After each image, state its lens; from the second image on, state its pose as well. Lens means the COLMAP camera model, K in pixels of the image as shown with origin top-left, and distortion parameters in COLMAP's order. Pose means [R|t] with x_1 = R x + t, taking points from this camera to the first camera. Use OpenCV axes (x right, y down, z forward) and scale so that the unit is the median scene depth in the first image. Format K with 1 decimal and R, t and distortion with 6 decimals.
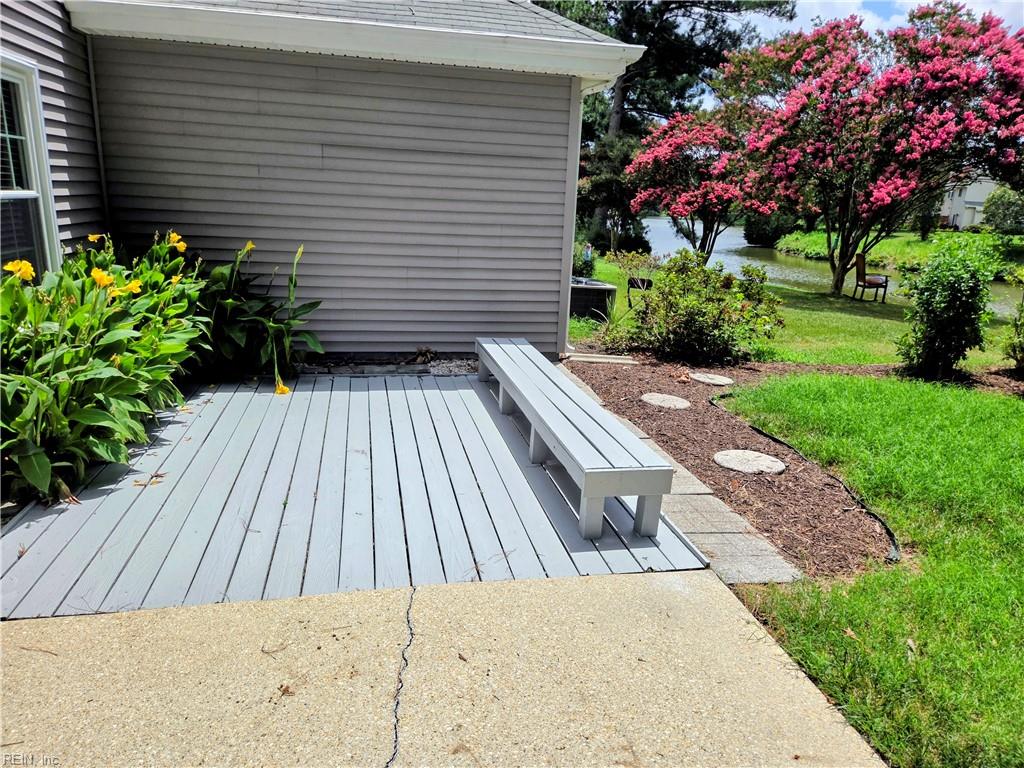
lens RADIAL K [[710.5, 0, 512.0], [0, 710.5, 384.0], [0, 0, 1]] dist [0.003054, -0.004194]
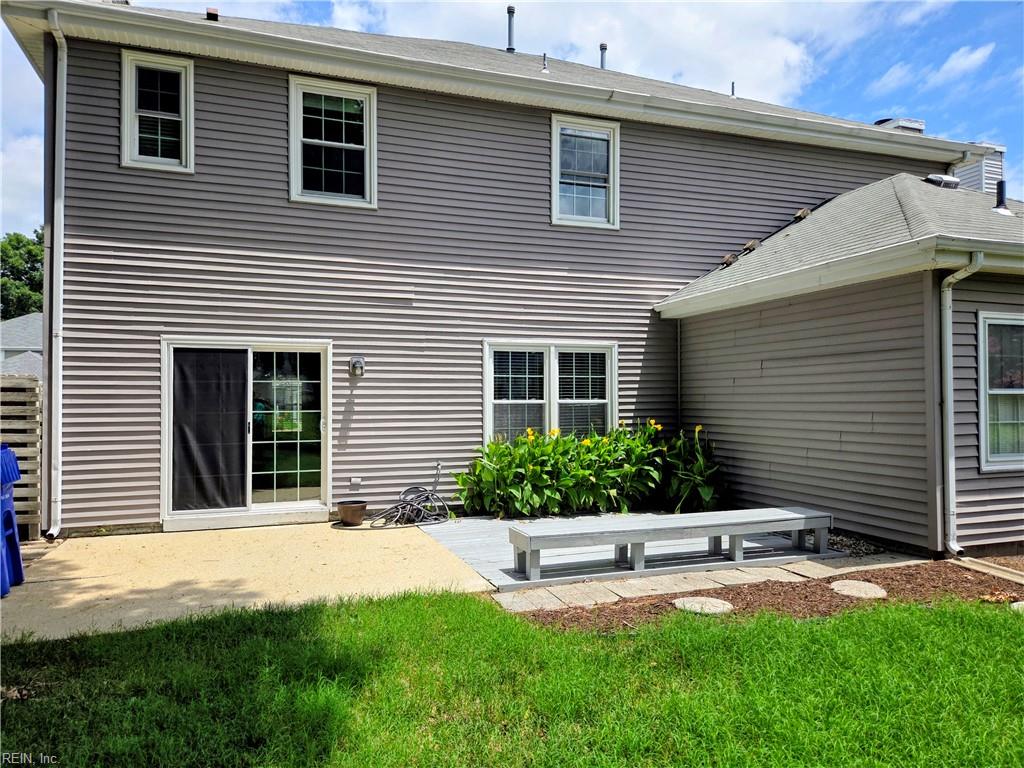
lens RADIAL K [[710.5, 0, 512.0], [0, 710.5, 384.0], [0, 0, 1]] dist [0.003054, -0.004194]
pose [[0.122529, -0.072045, -0.989847, 1.323064], [-0.240901, 0.965376, -0.100084, -0.037583], [0.962784, 0.250718, 0.100931, 0.483958]]
